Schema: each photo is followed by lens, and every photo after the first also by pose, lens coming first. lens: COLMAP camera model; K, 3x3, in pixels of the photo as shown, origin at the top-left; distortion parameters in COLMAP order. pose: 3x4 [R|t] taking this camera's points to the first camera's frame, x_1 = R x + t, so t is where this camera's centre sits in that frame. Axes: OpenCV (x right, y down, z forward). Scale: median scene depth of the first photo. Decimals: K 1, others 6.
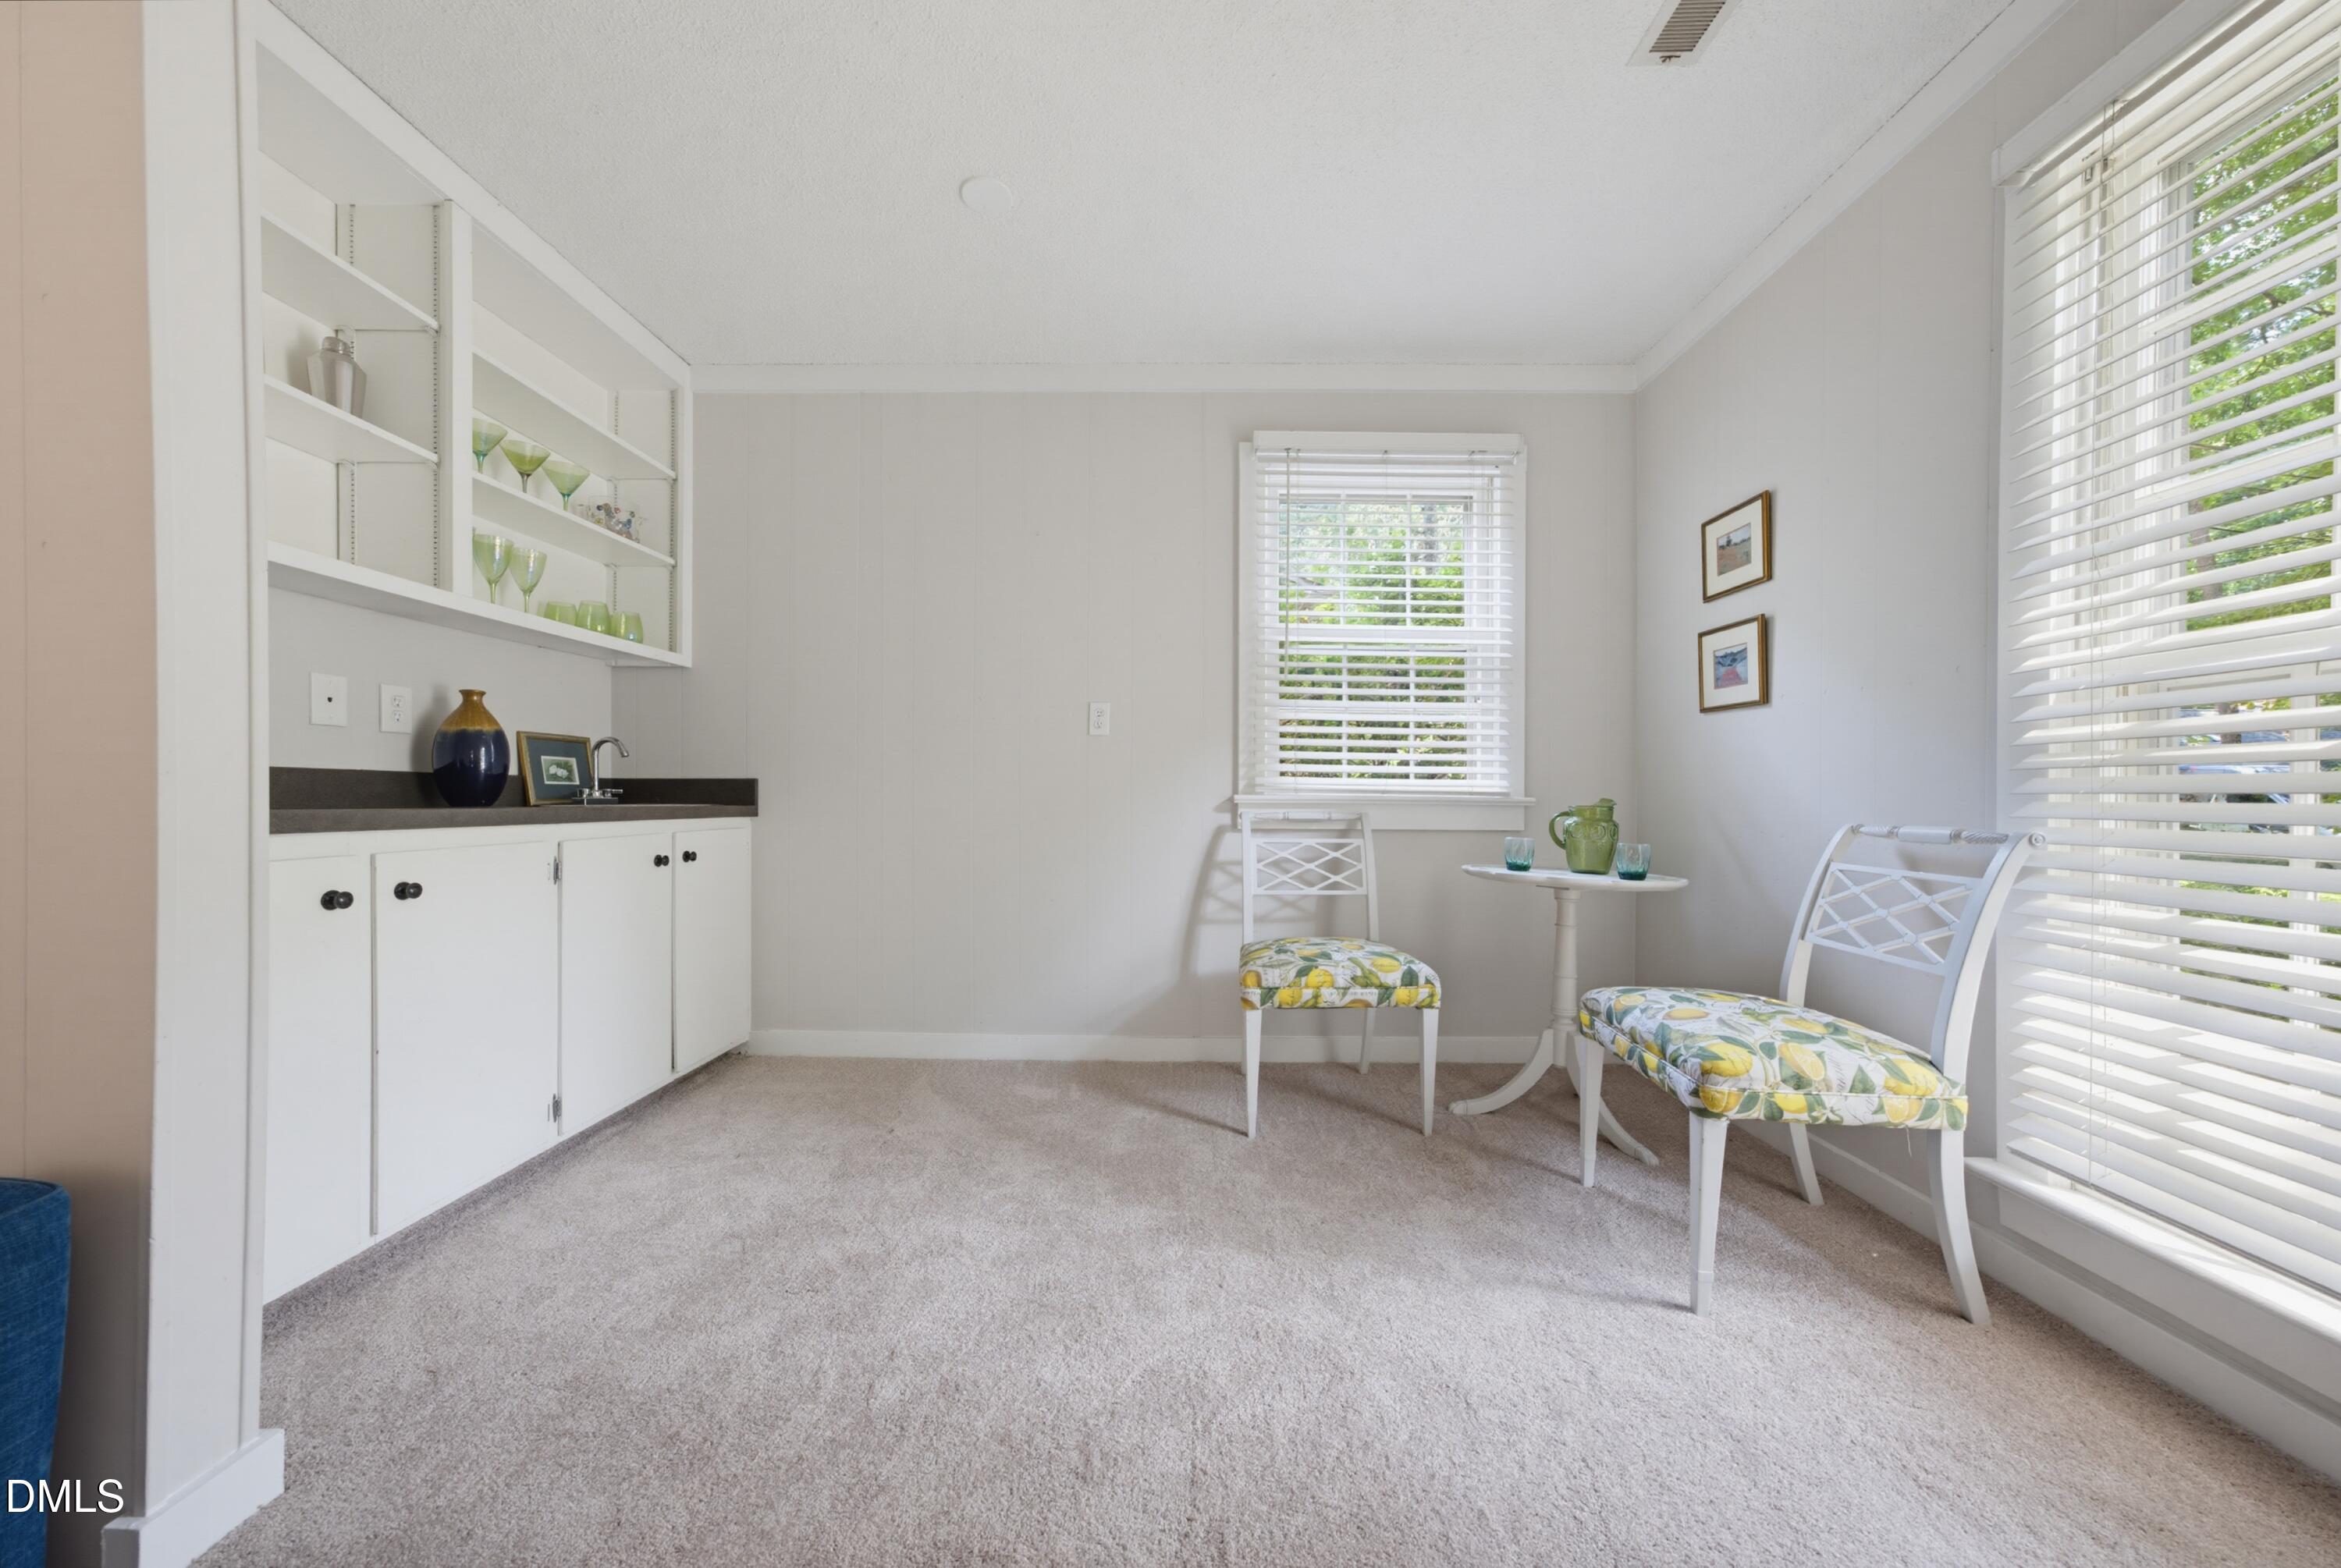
lens RADIAL K [[814.0, 0, 1180.2], [0, 814.0, 777.6], [0, 0, 1]] dist [-0.000661, 0.005954]
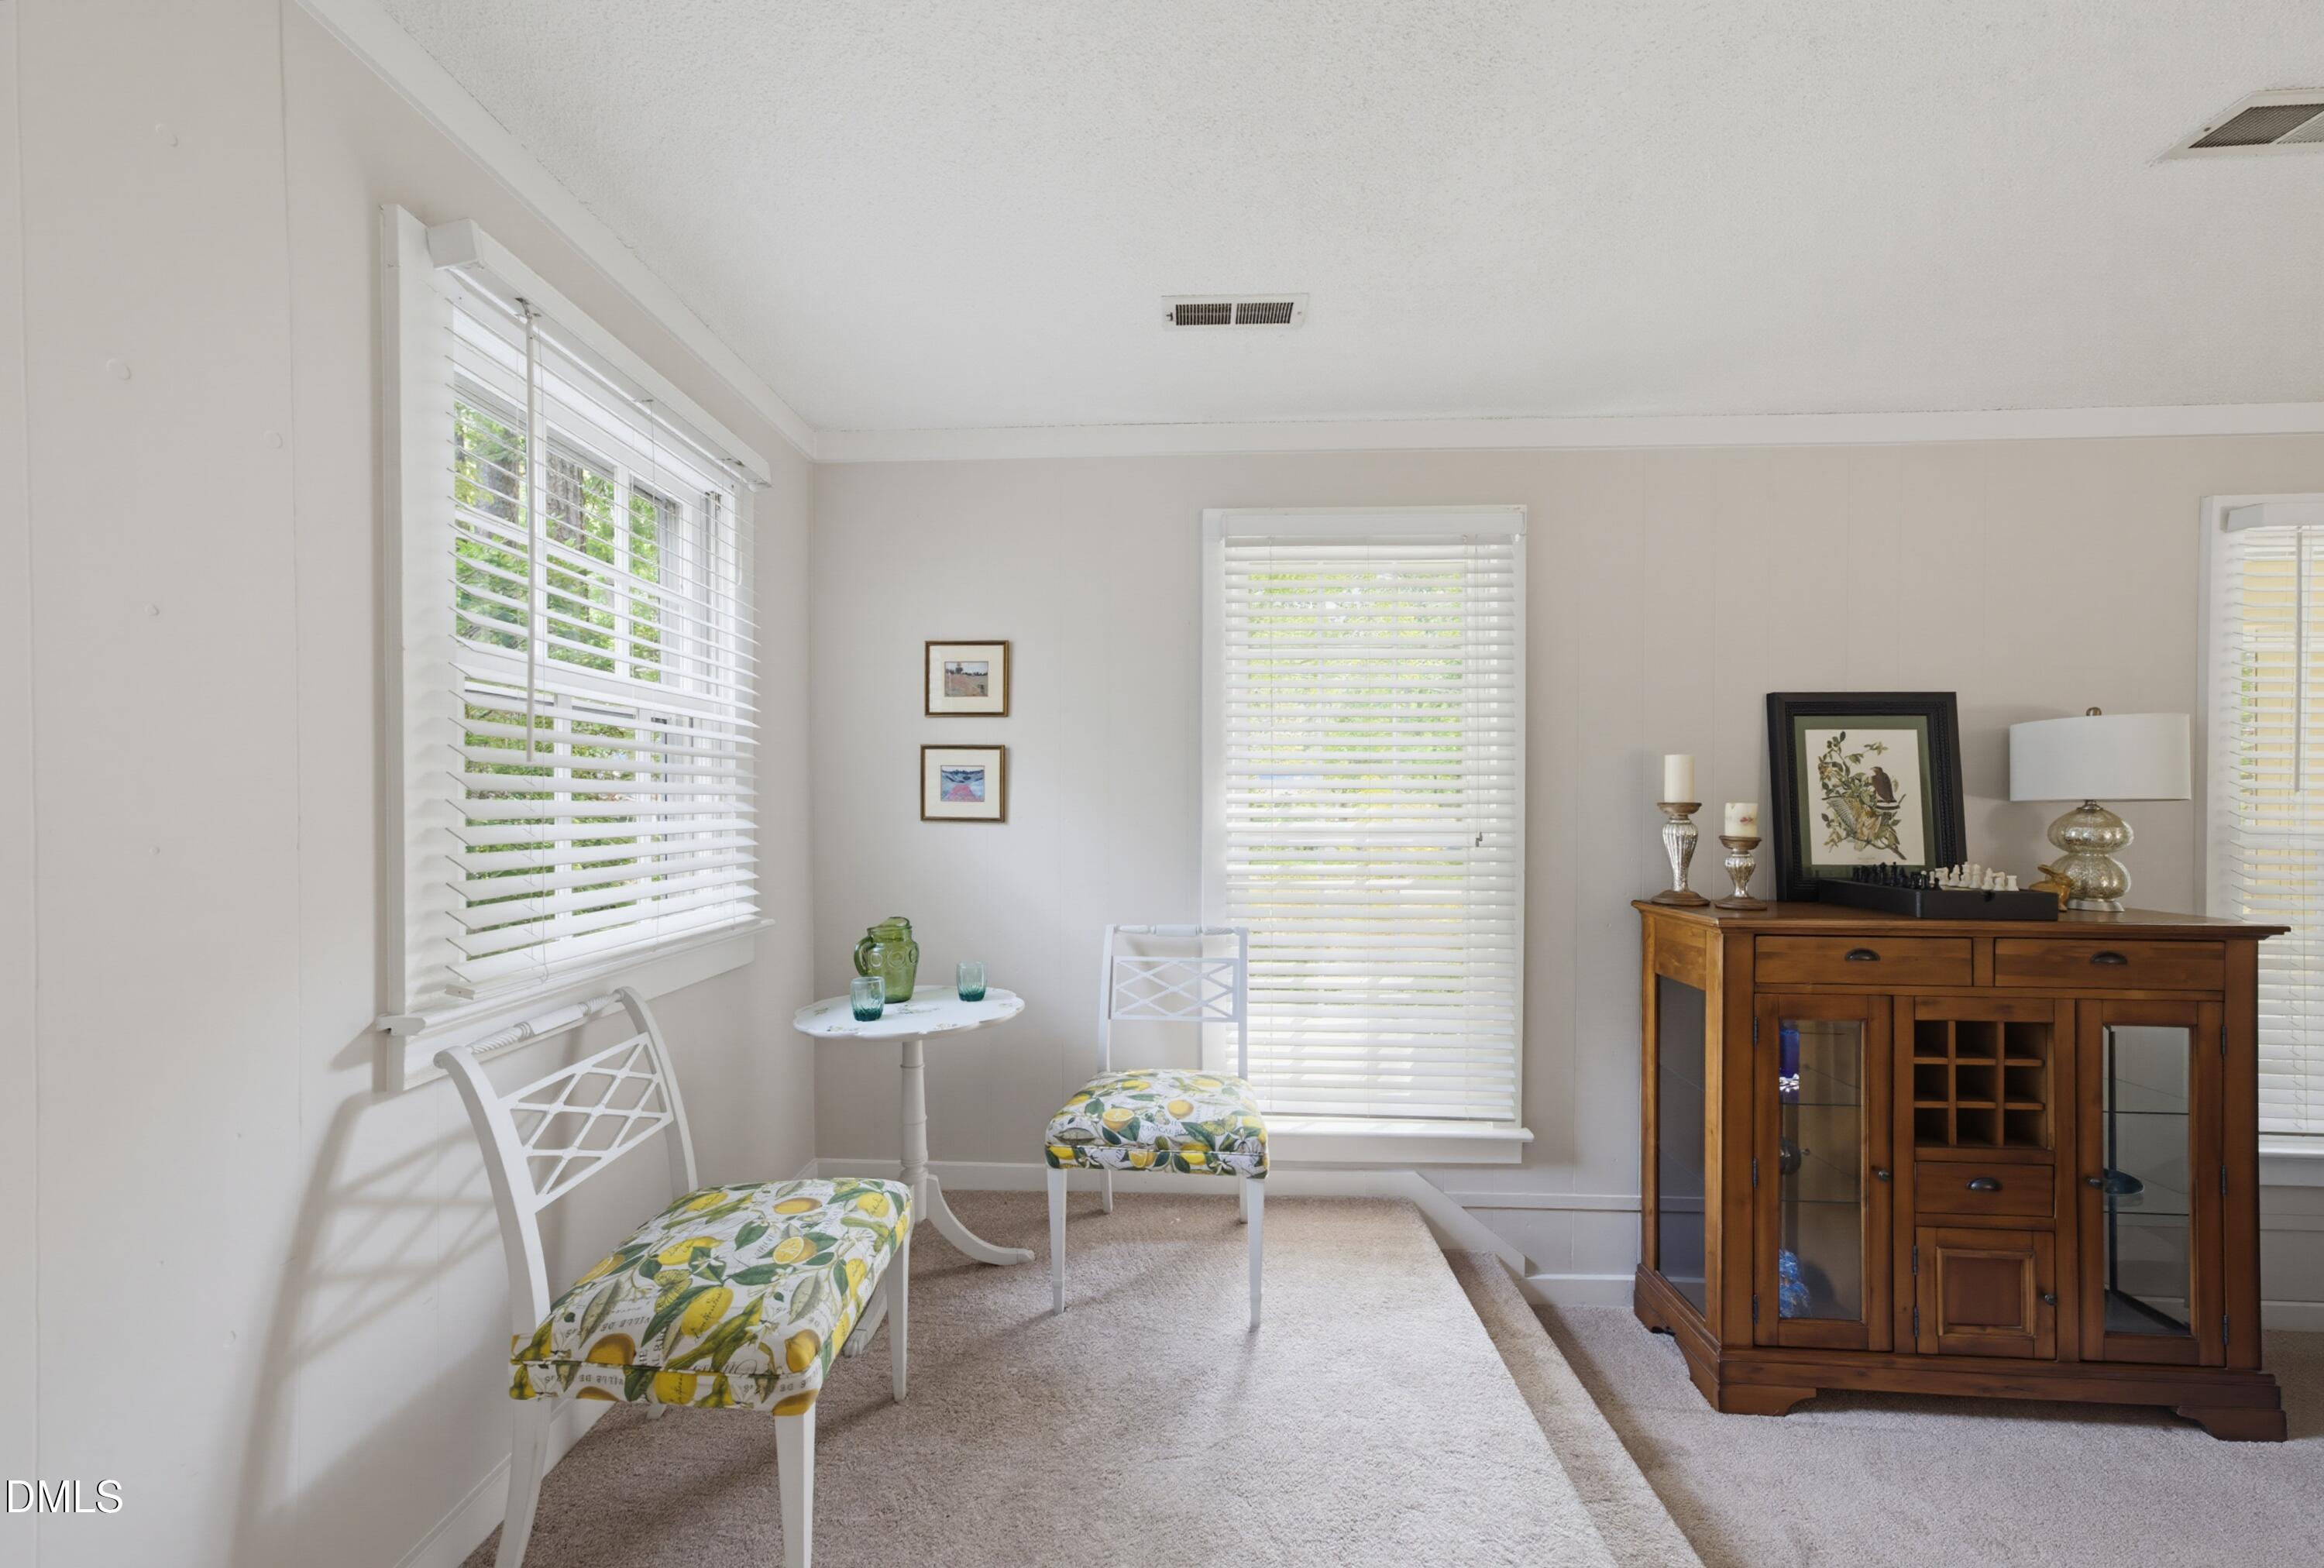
lens RADIAL K [[814.9, 0, 1154.5], [0, 814.9, 806.6], [0, 0, 1]] dist [-0.000964, -0.000010]
pose [[0.045024, -0.016948, 0.998842, -0.420153], [-0.019021, 0.999660, 0.017819, -0.129220], [-0.998805, -0.019802, 0.044687, 0.688111]]
